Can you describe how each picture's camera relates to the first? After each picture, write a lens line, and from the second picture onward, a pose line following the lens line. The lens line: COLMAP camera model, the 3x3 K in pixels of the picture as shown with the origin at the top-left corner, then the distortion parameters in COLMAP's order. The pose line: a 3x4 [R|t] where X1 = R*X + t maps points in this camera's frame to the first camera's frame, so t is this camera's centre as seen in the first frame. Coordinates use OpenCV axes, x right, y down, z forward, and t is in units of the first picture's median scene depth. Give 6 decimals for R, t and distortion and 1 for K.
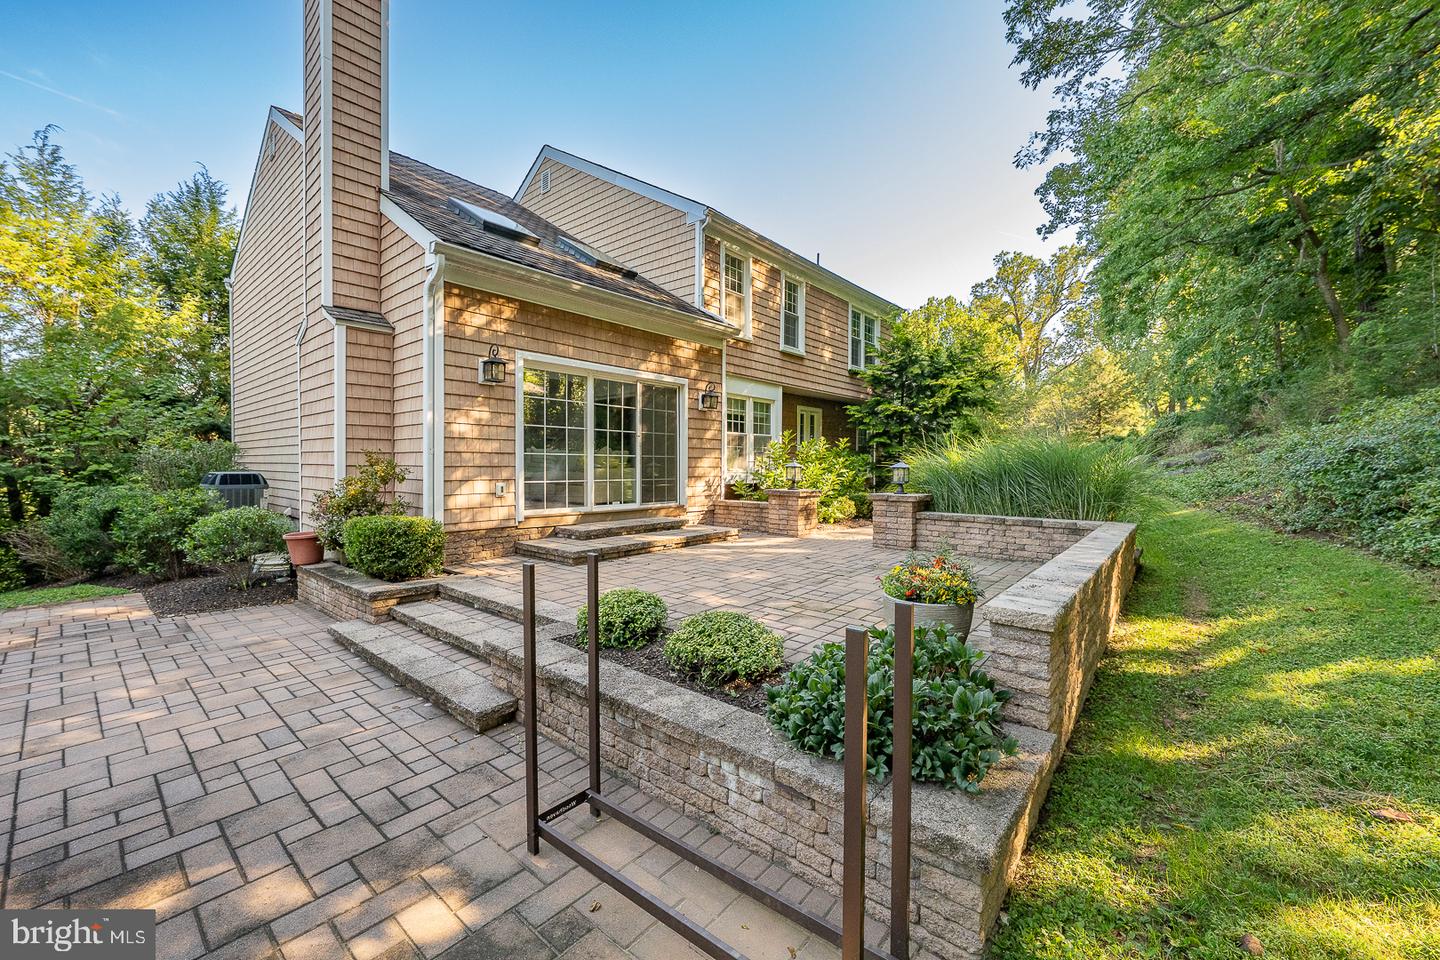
lens RADIAL K [[568.0, 0, 720.0], [0, 568.0, 480.0], [0, 0, 1]] dist [-0.014533, 0.000035]
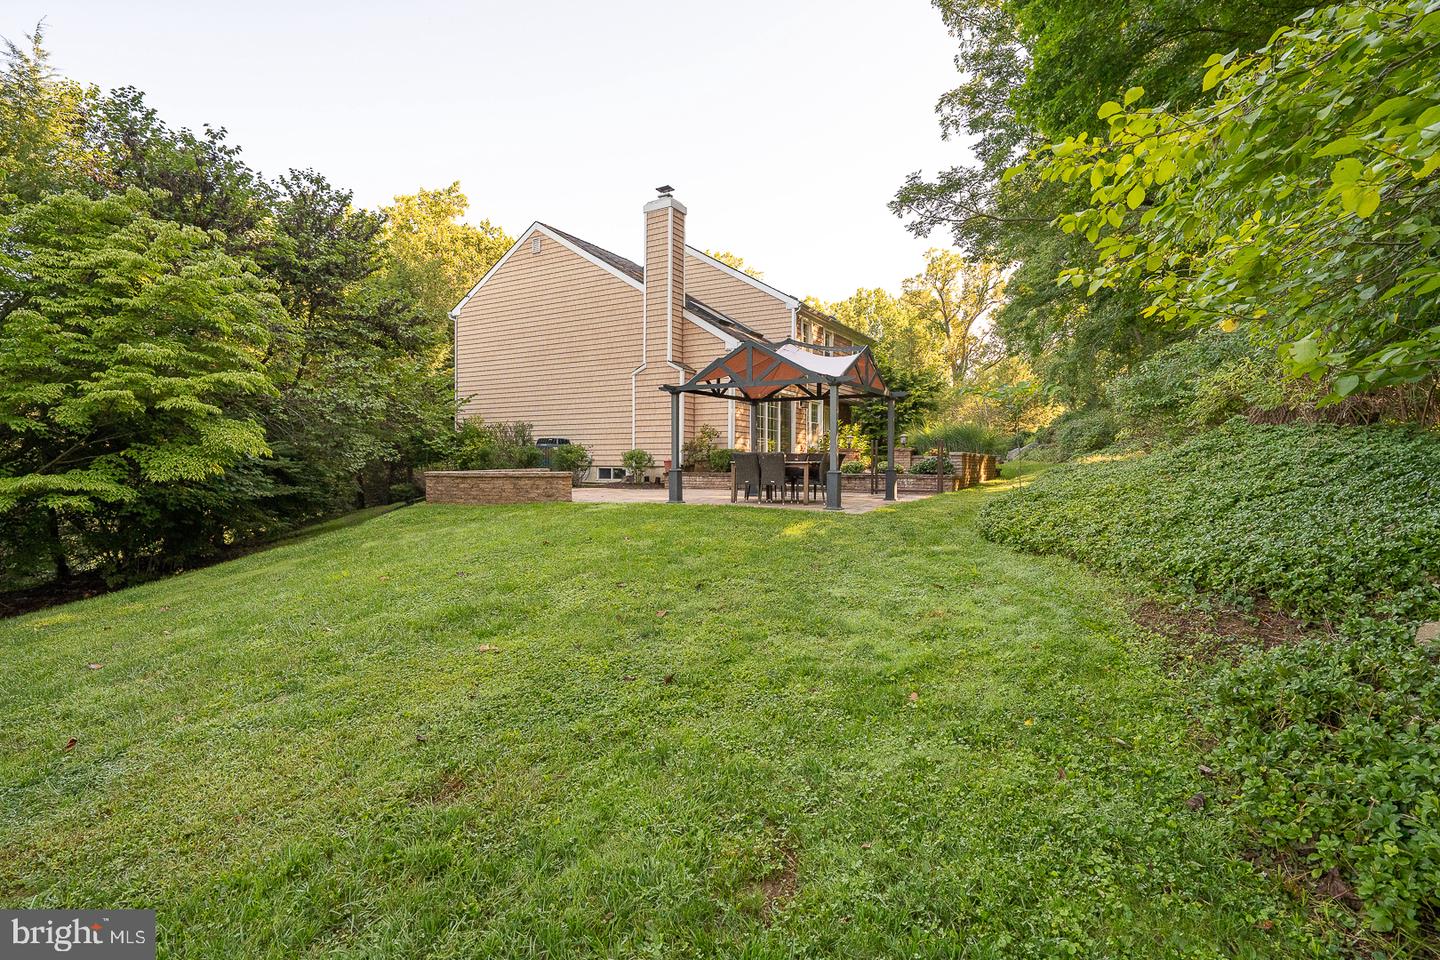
lens RADIAL K [[689.9, 0, 720.0], [0, 689.9, 480.0], [0, 0, 1]] dist [0.000859, 0.000006]
pose [[0.985735, -0.001865, 0.168295, -0.078270], [0.003636, 0.999941, -0.010213, 0.016107], [-0.168266, 0.010679, 0.985684, -0.142719]]
